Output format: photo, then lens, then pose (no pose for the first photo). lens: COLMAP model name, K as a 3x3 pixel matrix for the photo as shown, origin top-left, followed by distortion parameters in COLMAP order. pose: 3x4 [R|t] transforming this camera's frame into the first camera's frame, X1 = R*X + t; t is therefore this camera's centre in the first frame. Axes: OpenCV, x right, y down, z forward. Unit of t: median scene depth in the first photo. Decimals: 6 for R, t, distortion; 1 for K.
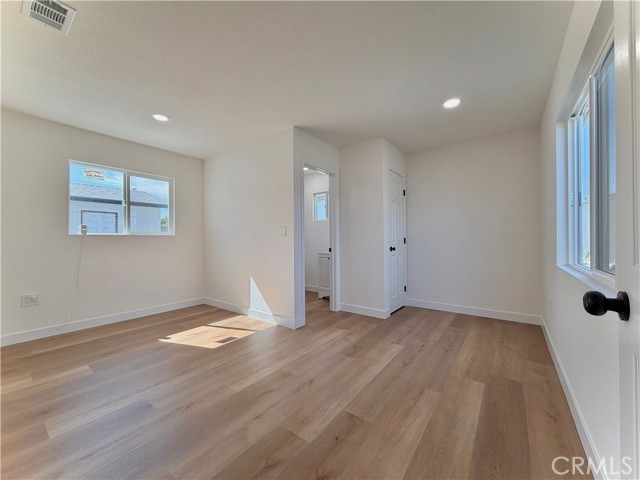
lens RADIAL K [[255.5, 0, 318.3], [0, 255.5, 238.7], [0, 0, 1]] dist [-0.001061, 0.000641]
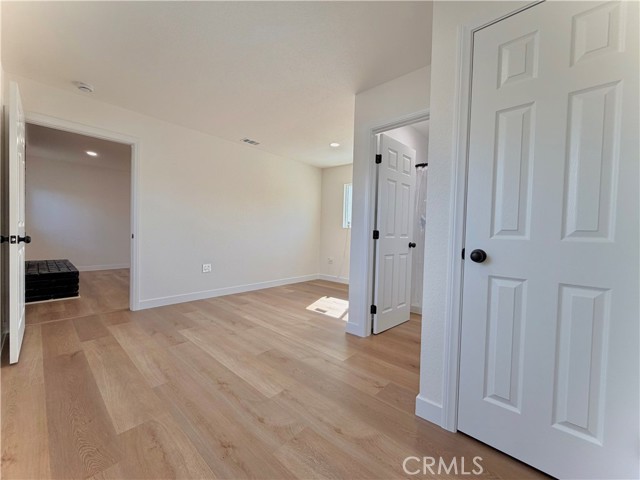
lens RADIAL K [[255.5, 0, 318.6], [0, 255.5, 239.6], [0, 0, 1]] dist [-0.001061, 0.000641]
pose [[-0.086010, 0.030496, -0.995827, 1.090287], [-0.023404, 0.999194, 0.032621, 0.017634], [0.996019, 0.026112, -0.085227, 1.360971]]
